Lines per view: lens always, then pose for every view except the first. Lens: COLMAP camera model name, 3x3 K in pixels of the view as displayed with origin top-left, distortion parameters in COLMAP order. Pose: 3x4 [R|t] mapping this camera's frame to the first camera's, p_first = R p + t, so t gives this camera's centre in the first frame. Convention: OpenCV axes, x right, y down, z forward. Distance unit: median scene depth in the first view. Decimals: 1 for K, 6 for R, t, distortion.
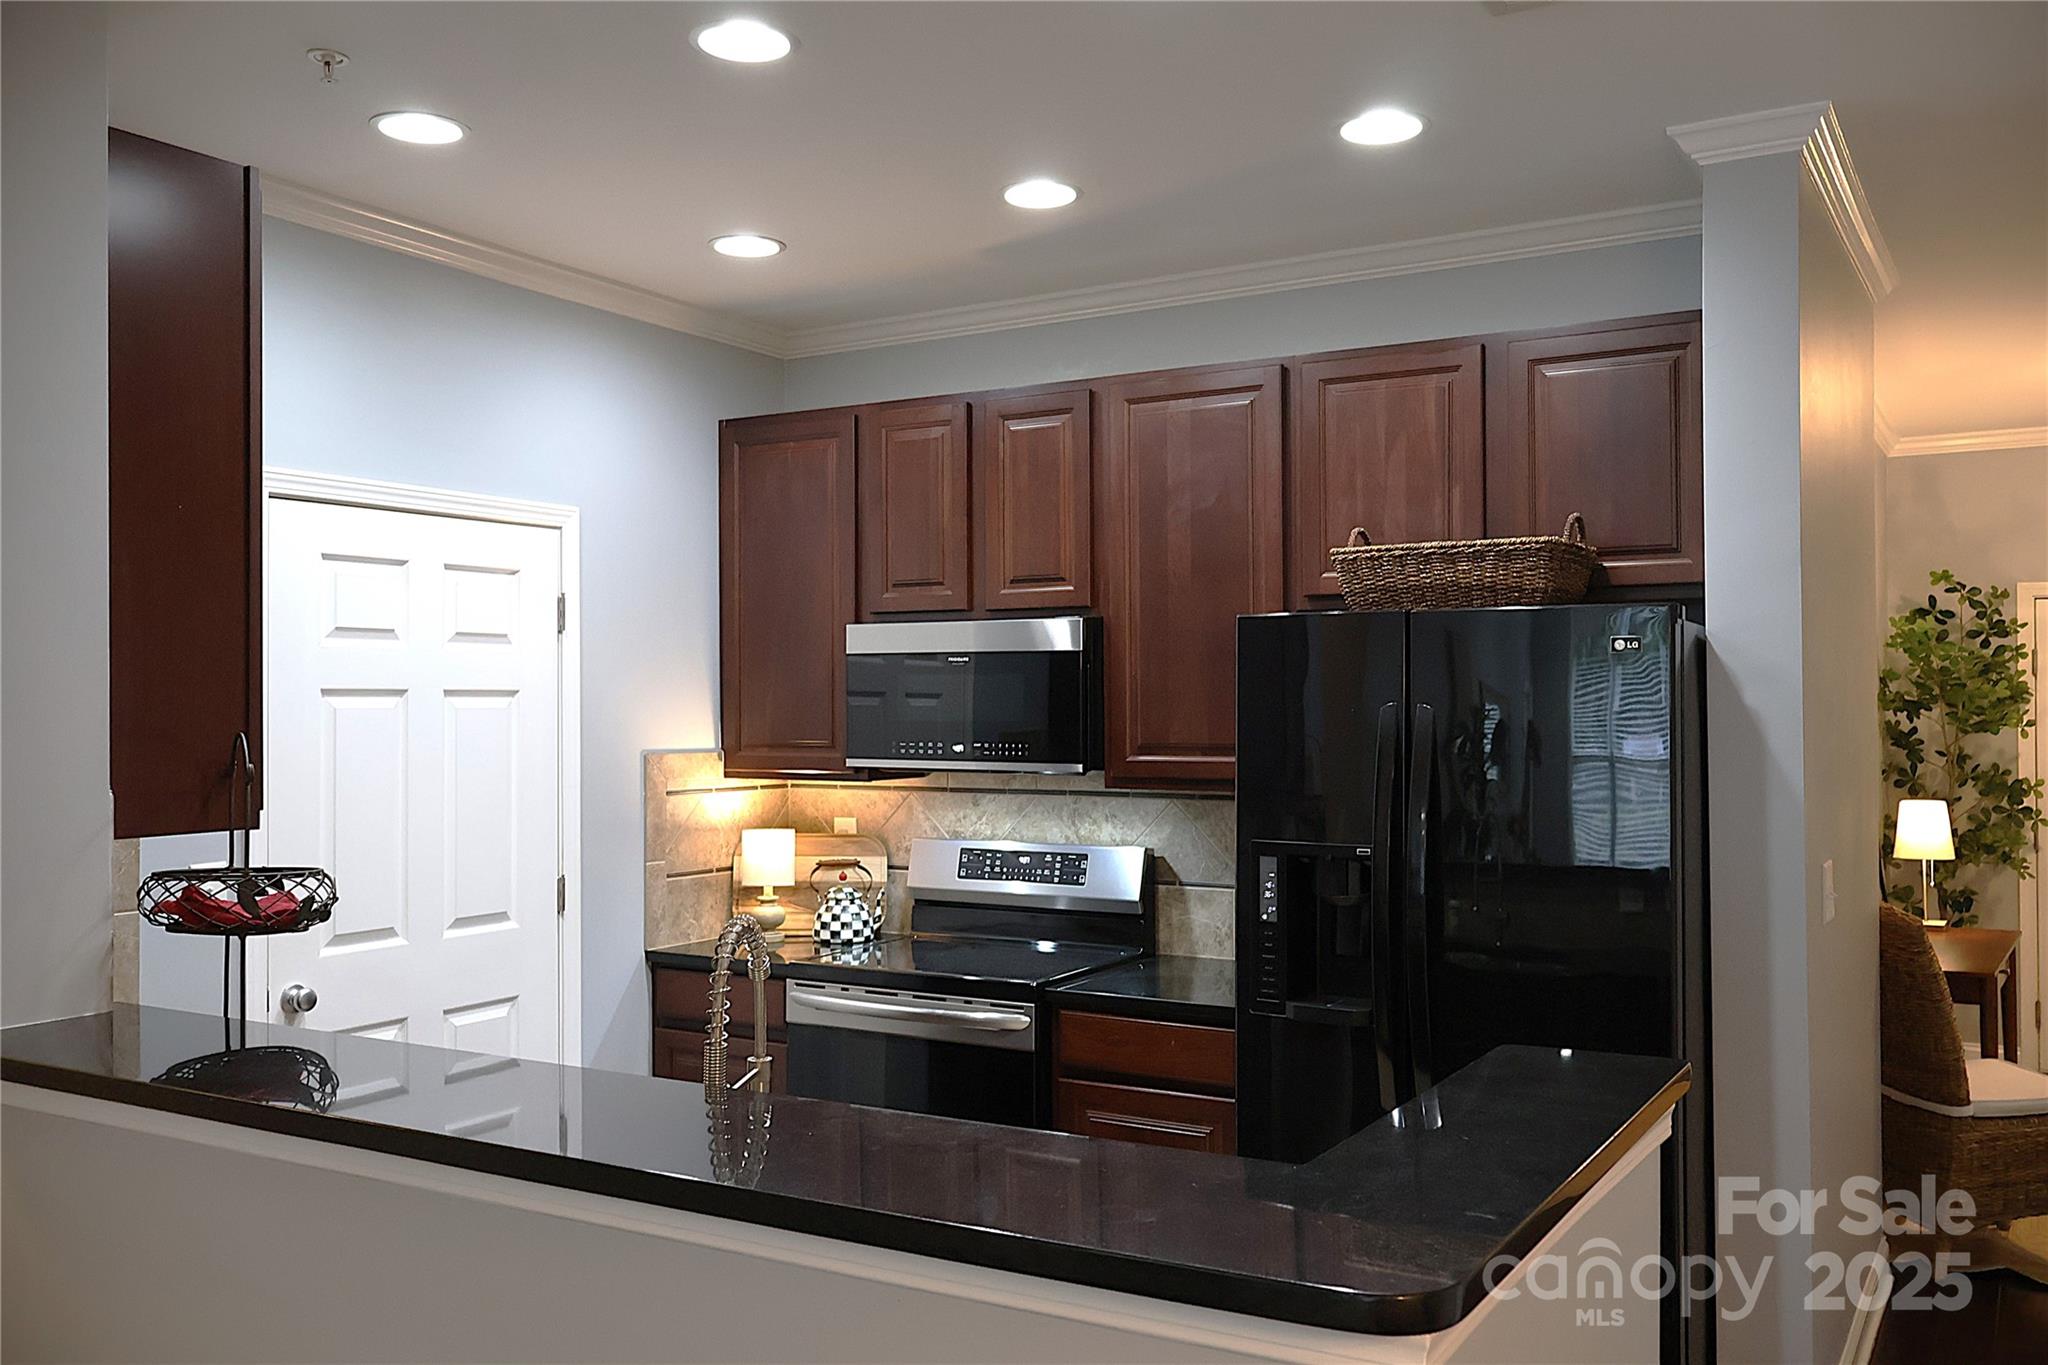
lens RADIAL K [[1703.2, 0, 1020.8], [0, 1703.2, 698.0], [0, 0, 1]] dist [0.049416, -0.003028]
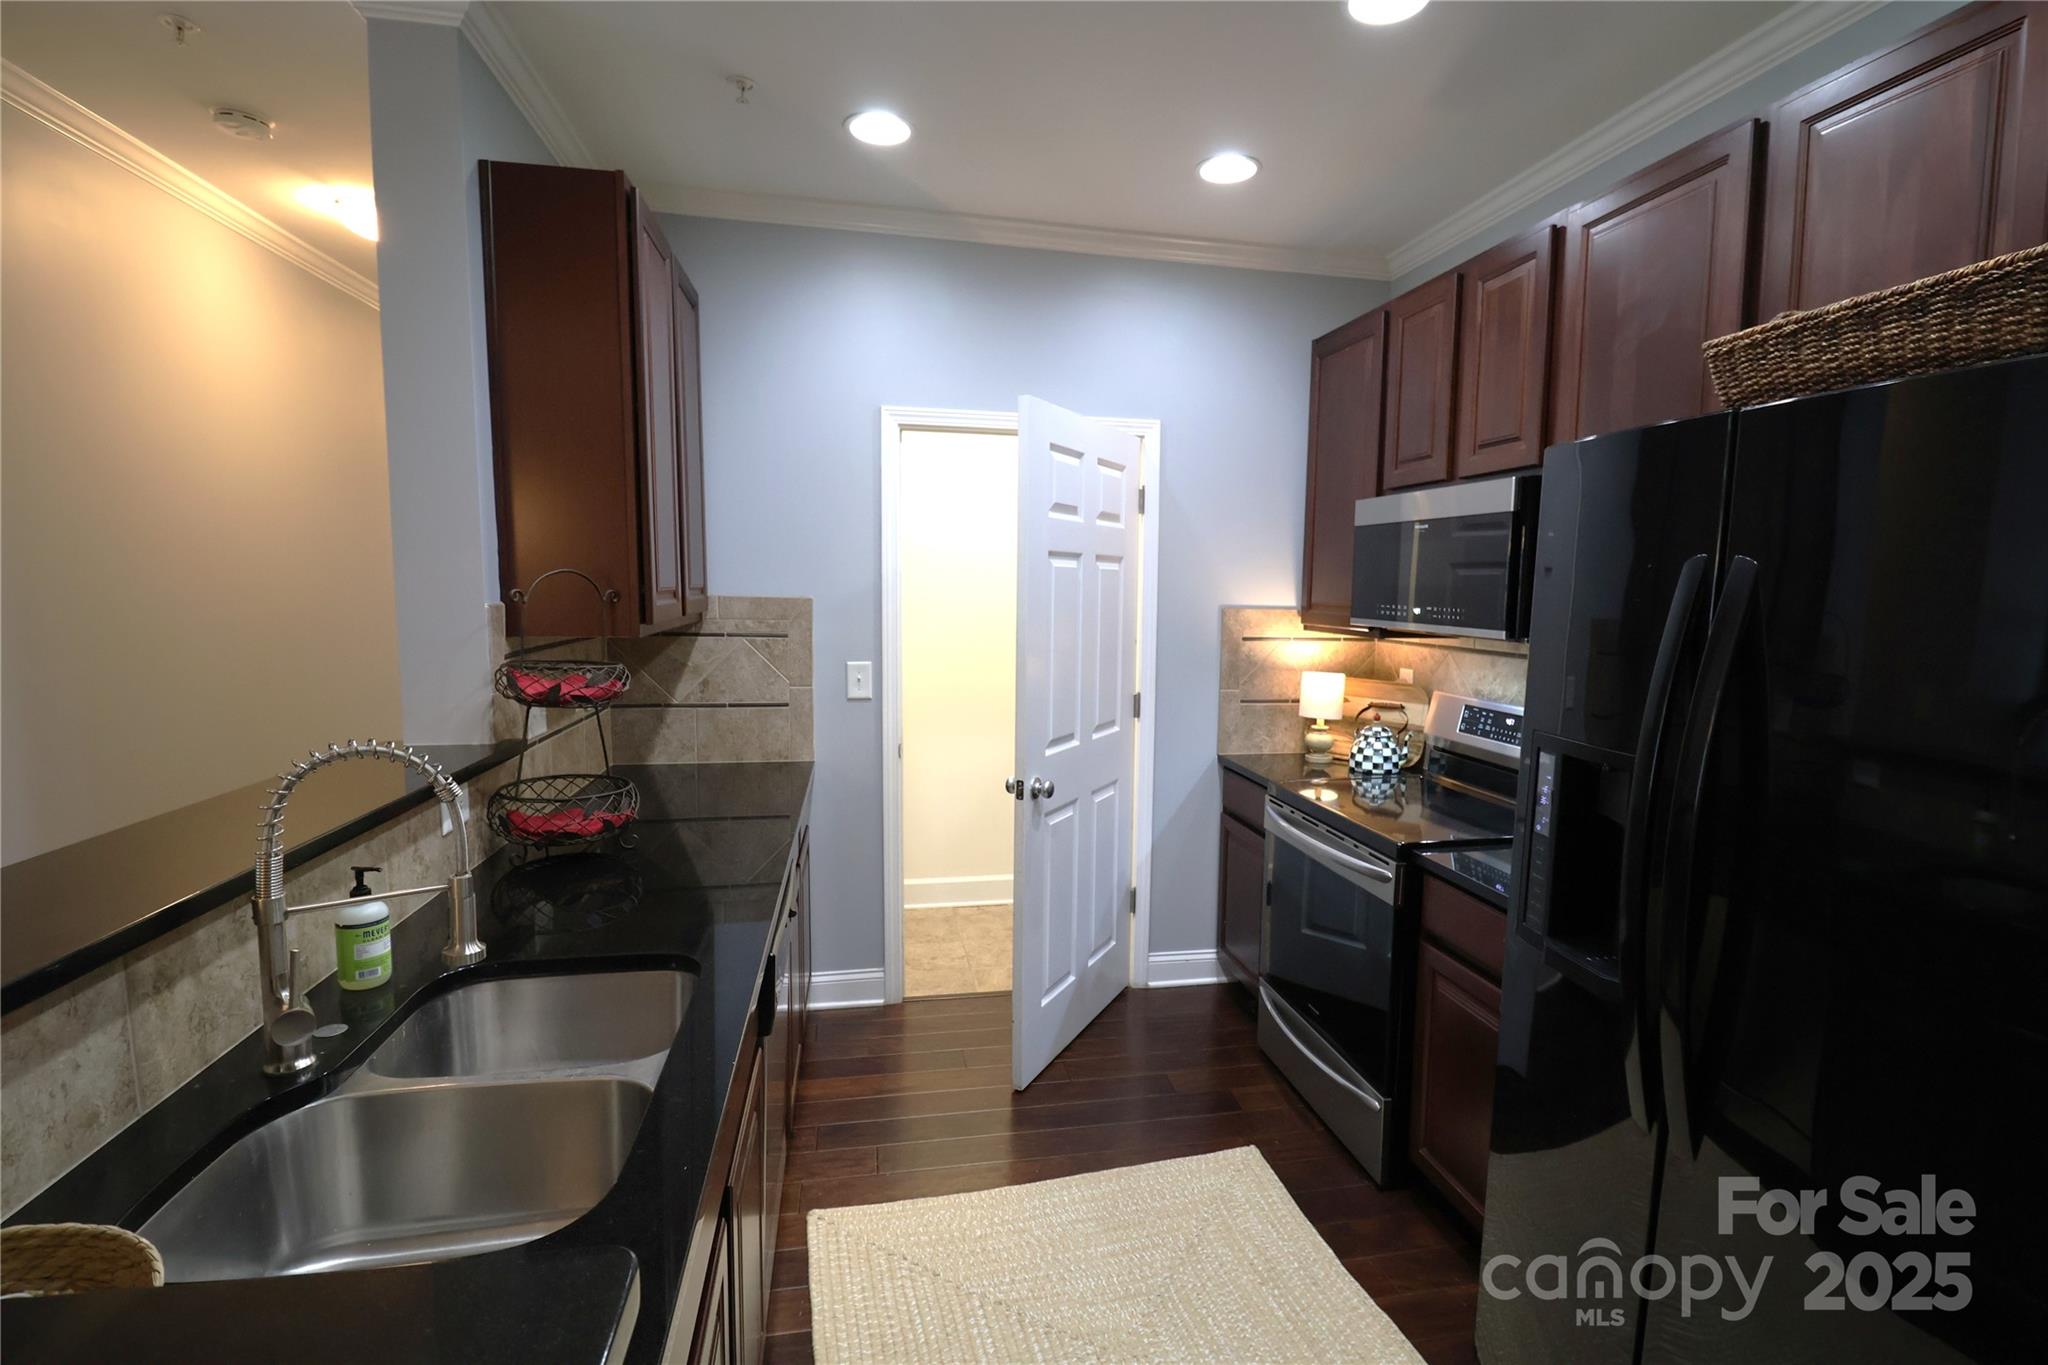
lens RADIAL K [[955.0, 0, 1038.9], [0, 955.0, 679.0], [0, 0, 1]] dist [0.001737, -0.001380]
pose [[0.682801, 0.087627, -0.725331, 0.218977], [-0.014174, 0.994183, 0.106763, 0.010352], [0.730467, -0.062617, 0.680071, 0.381739]]
